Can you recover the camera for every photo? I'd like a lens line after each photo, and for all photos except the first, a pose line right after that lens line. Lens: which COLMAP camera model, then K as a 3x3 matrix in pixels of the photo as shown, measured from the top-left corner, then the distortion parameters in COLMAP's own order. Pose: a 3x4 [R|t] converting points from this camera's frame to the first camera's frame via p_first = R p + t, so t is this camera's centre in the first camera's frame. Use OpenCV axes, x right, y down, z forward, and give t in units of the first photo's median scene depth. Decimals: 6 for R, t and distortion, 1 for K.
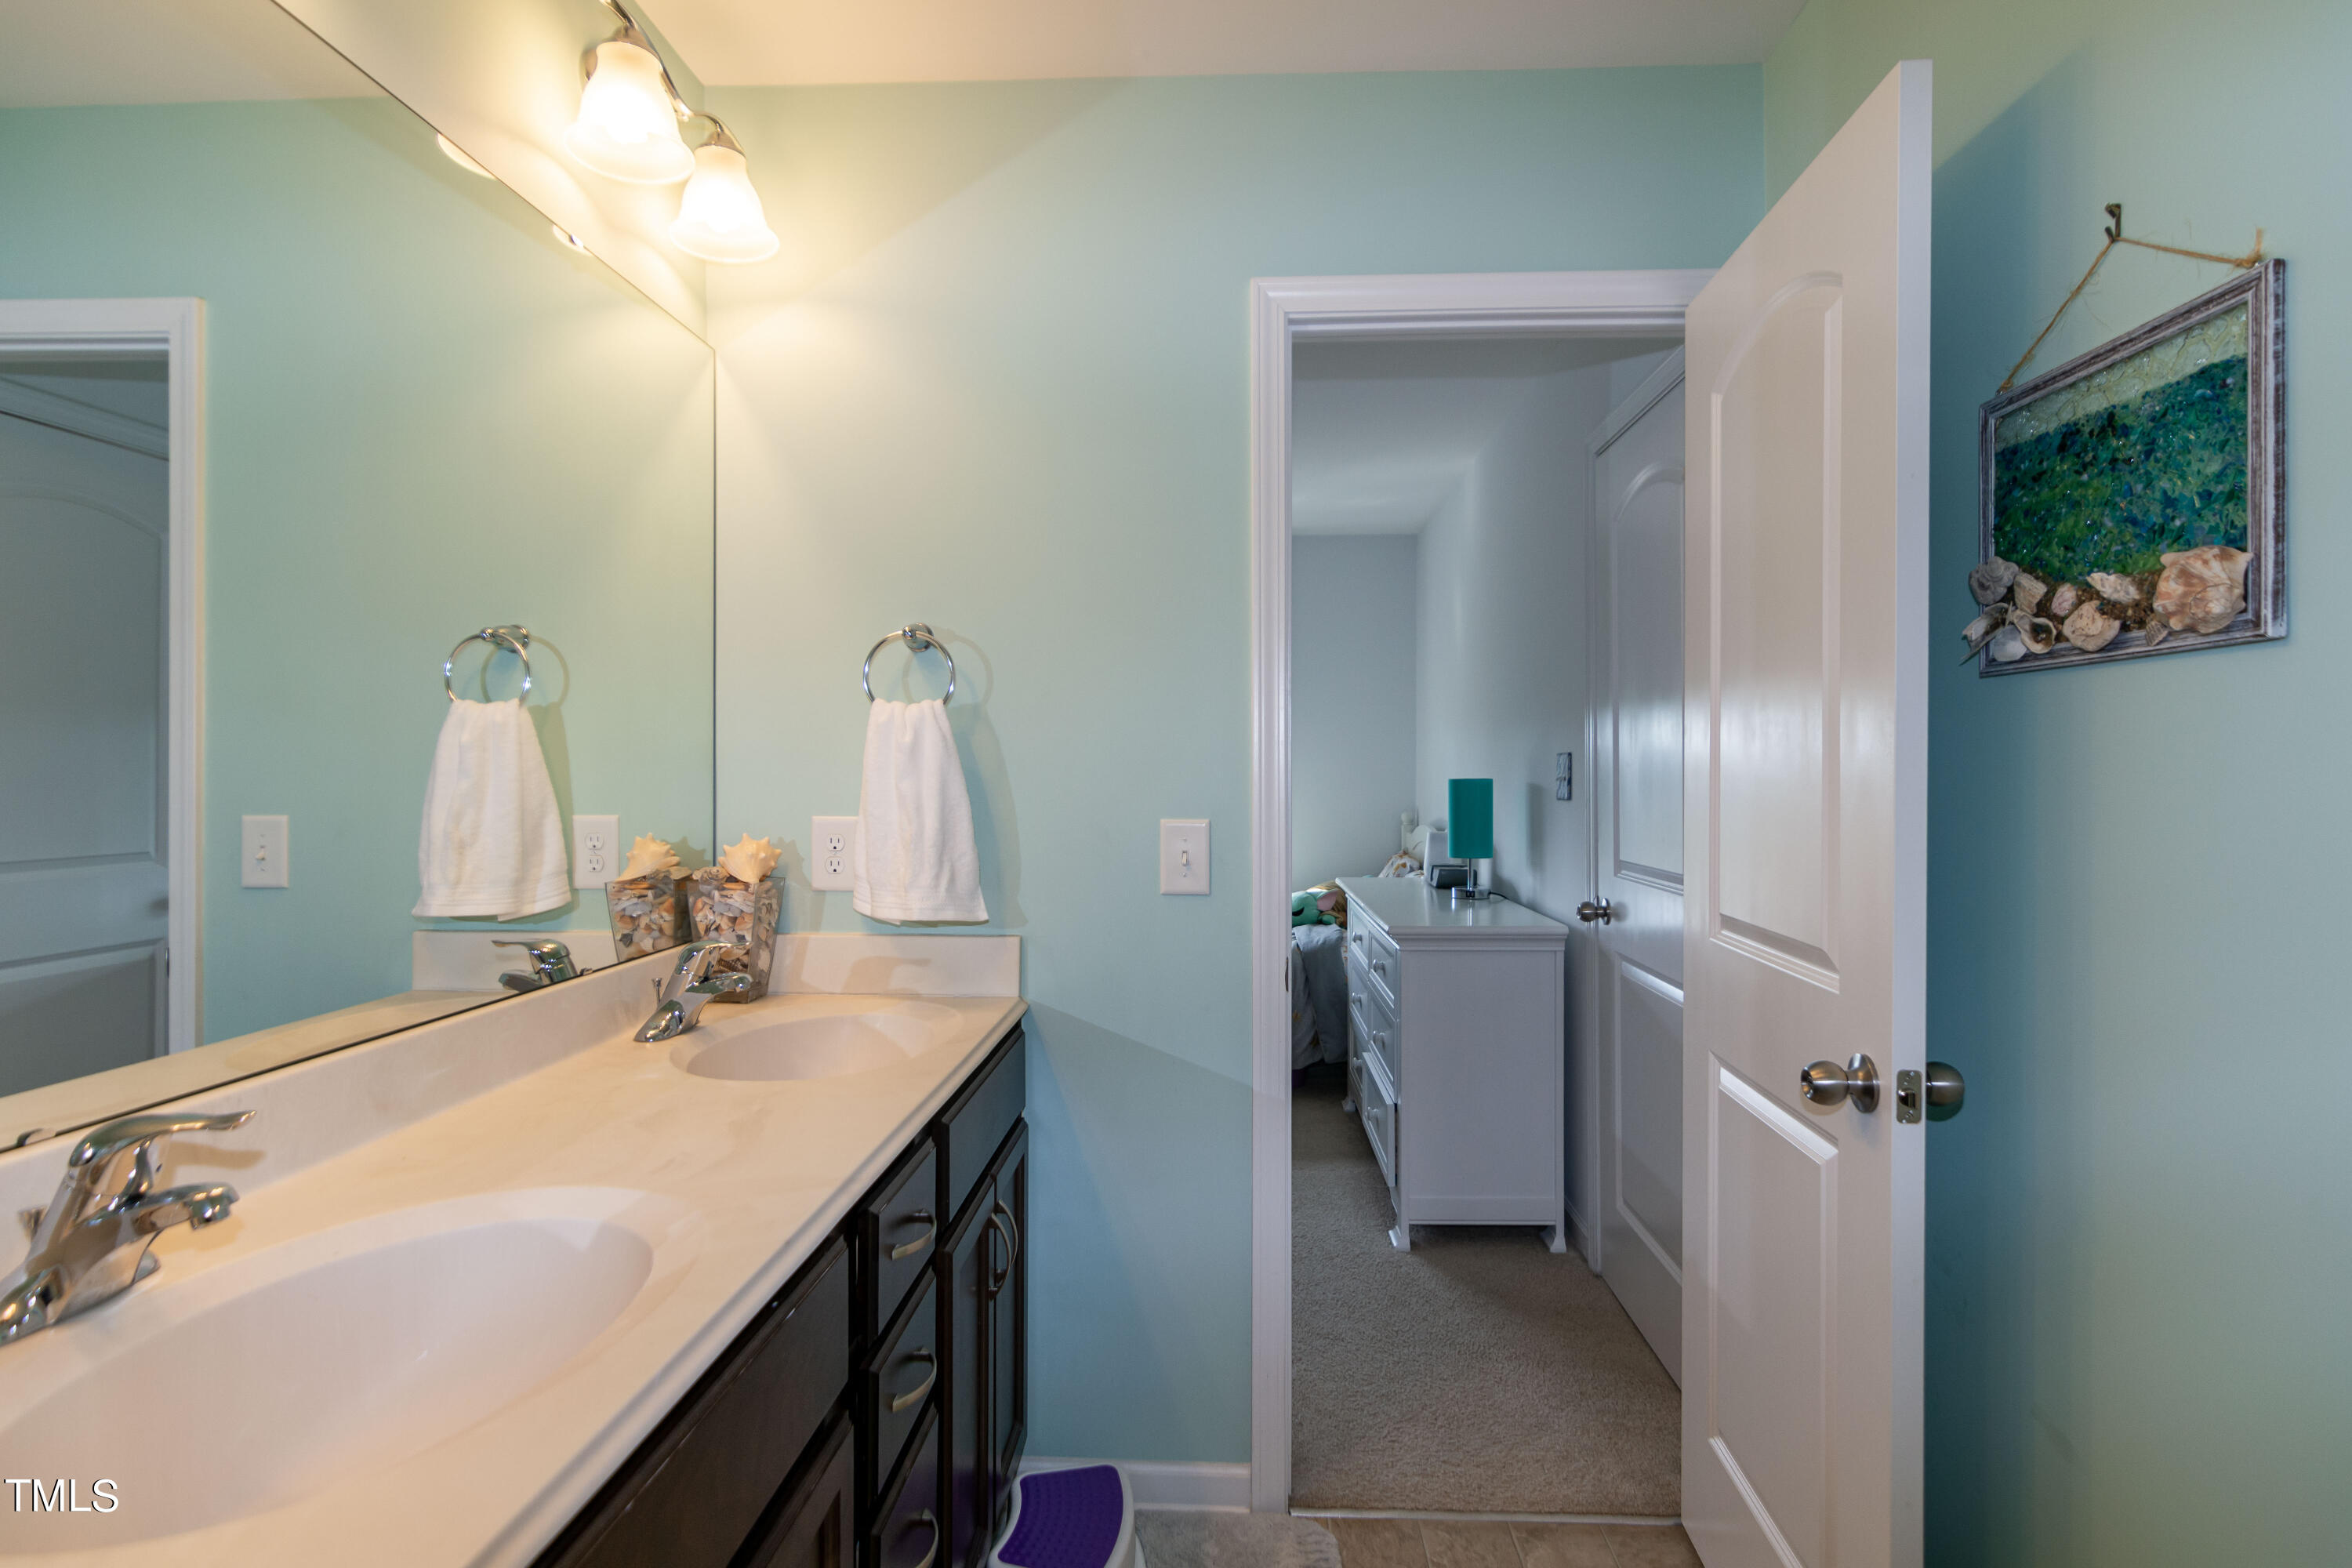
lens RADIAL K [[1127.6, 0, 1176.0], [0, 1127.6, 784.0], [0, 0, 1]] dist [0.002306, -0.000015]
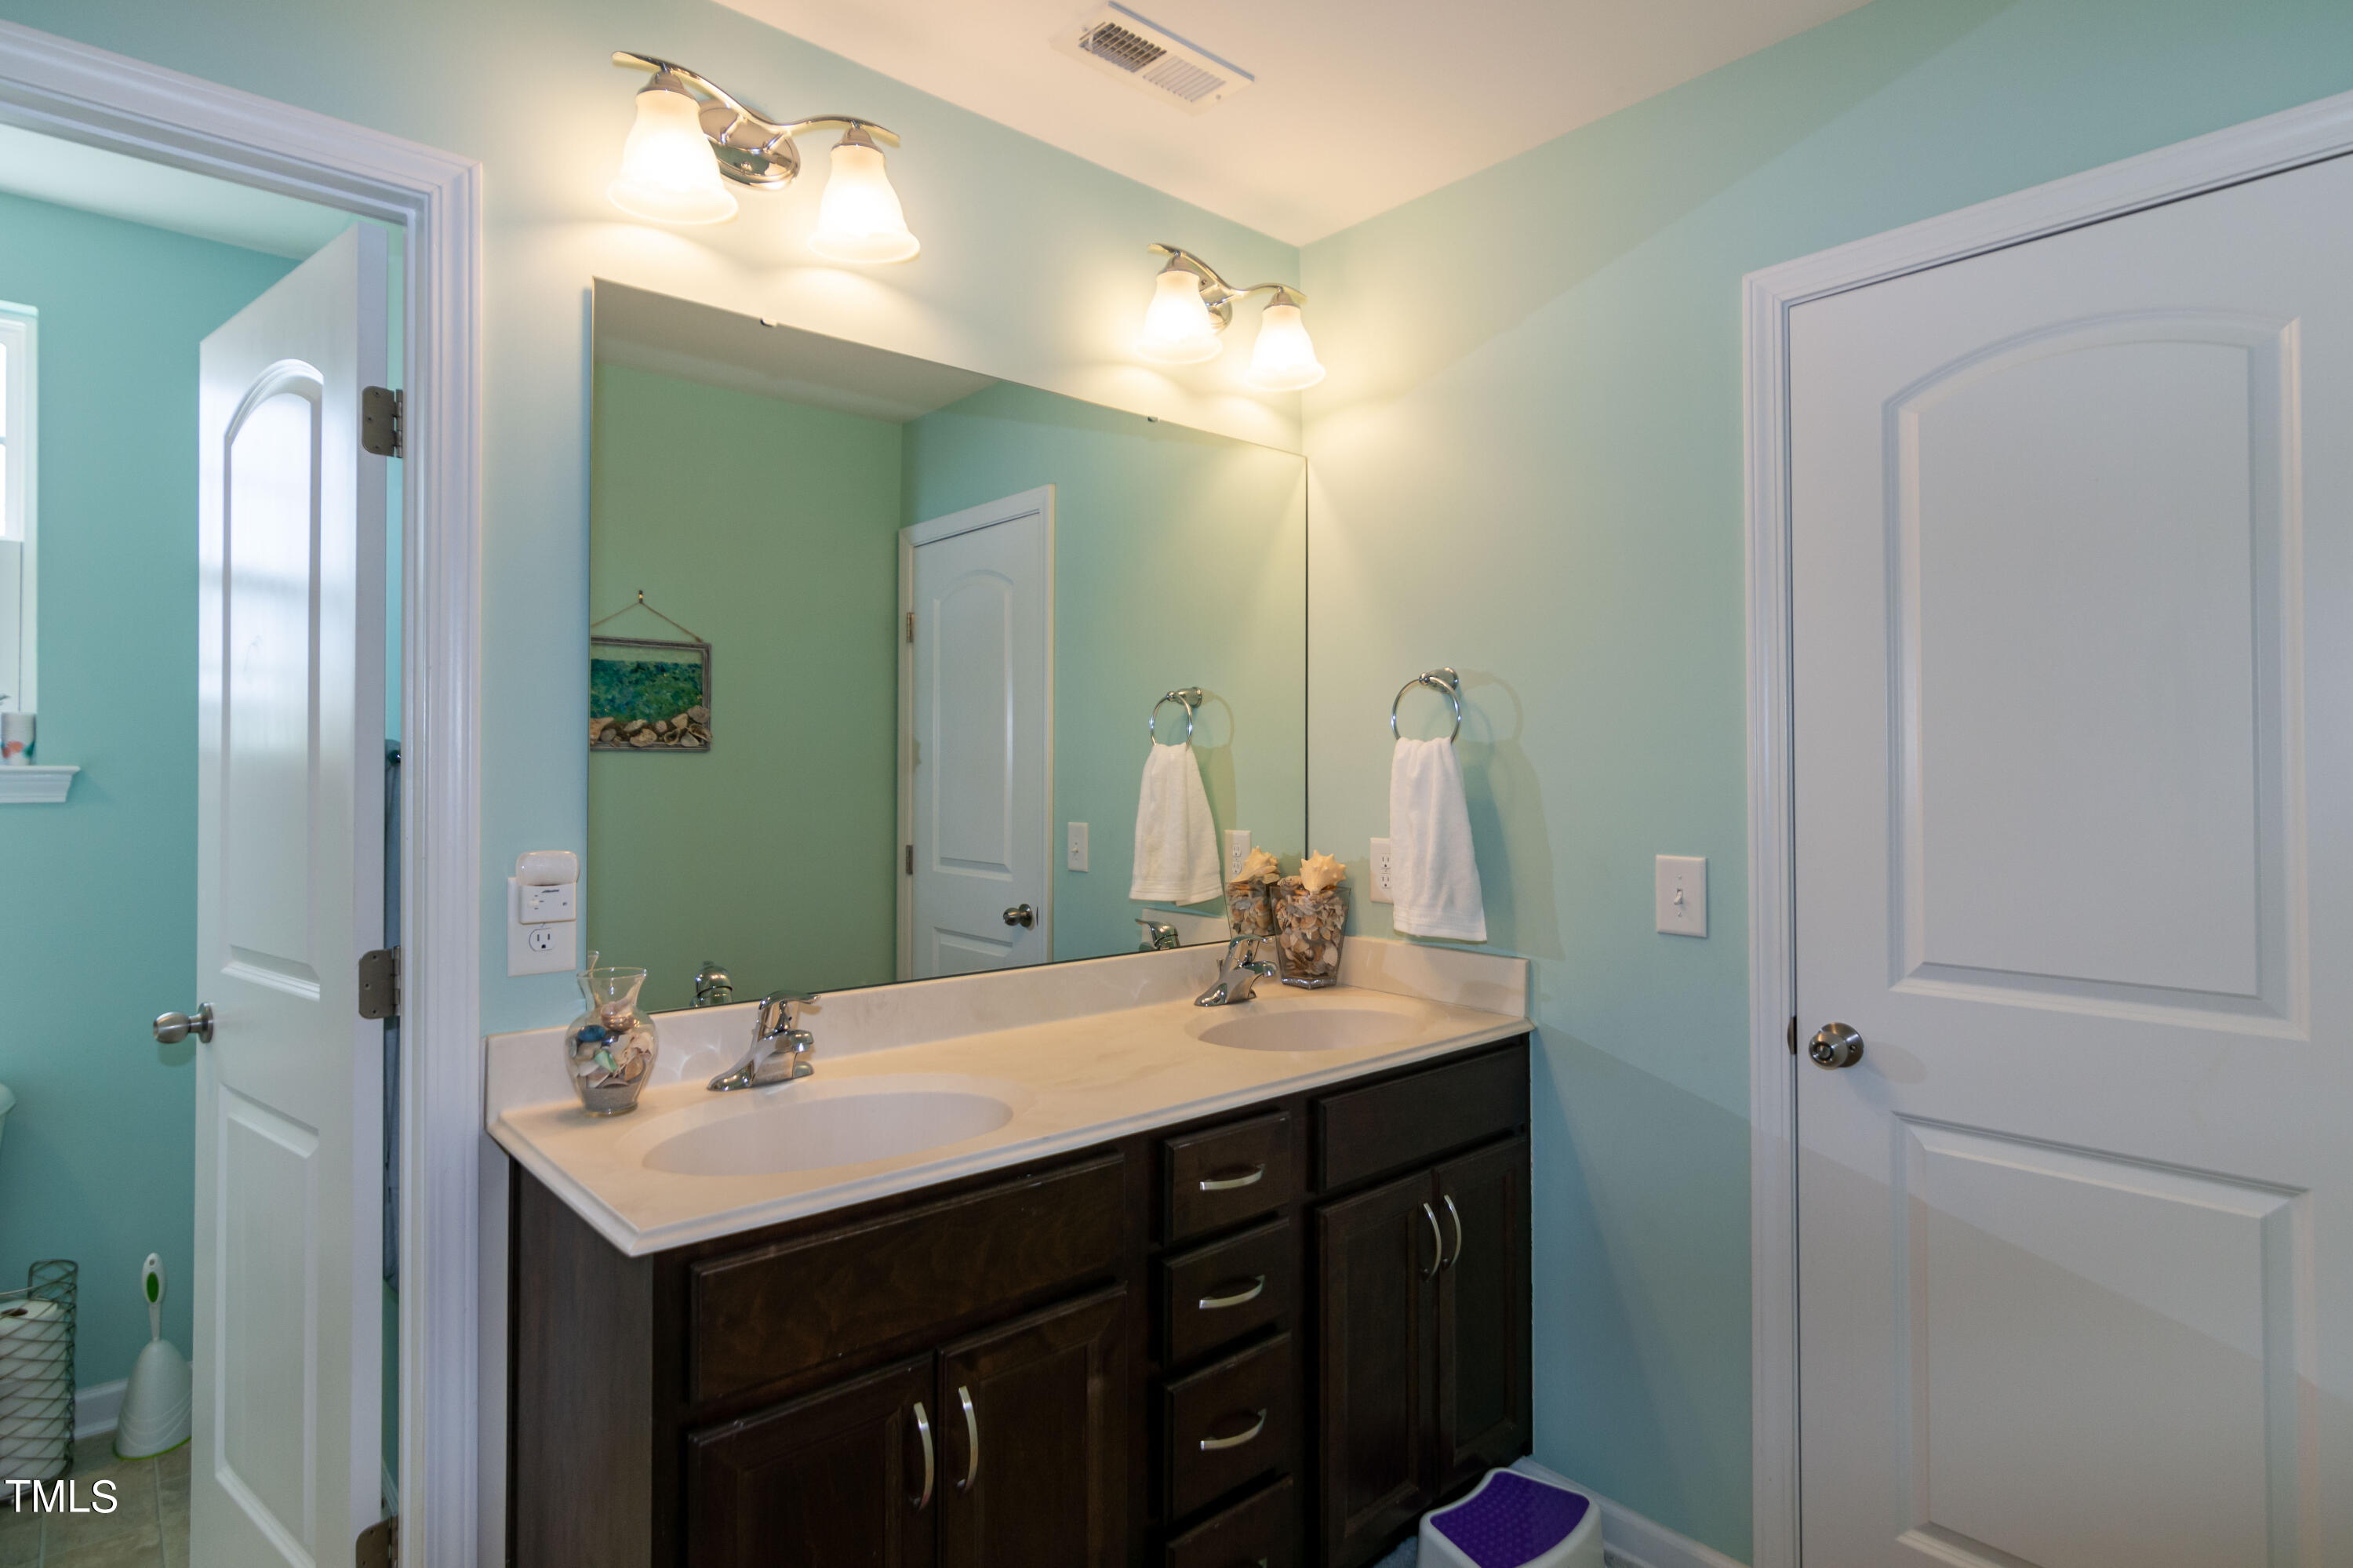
lens RADIAL K [[1112.0, 0, 1175.7], [0, 1112.0, 776.7], [0, 0, 1]] dist [-0.002718, -0.000234]
pose [[0.727553, -0.001171, -0.686050, 0.337296], [-0.007798, 0.999920, -0.009977, -0.022330], [0.686007, 0.012608, 0.727486, 0.022643]]
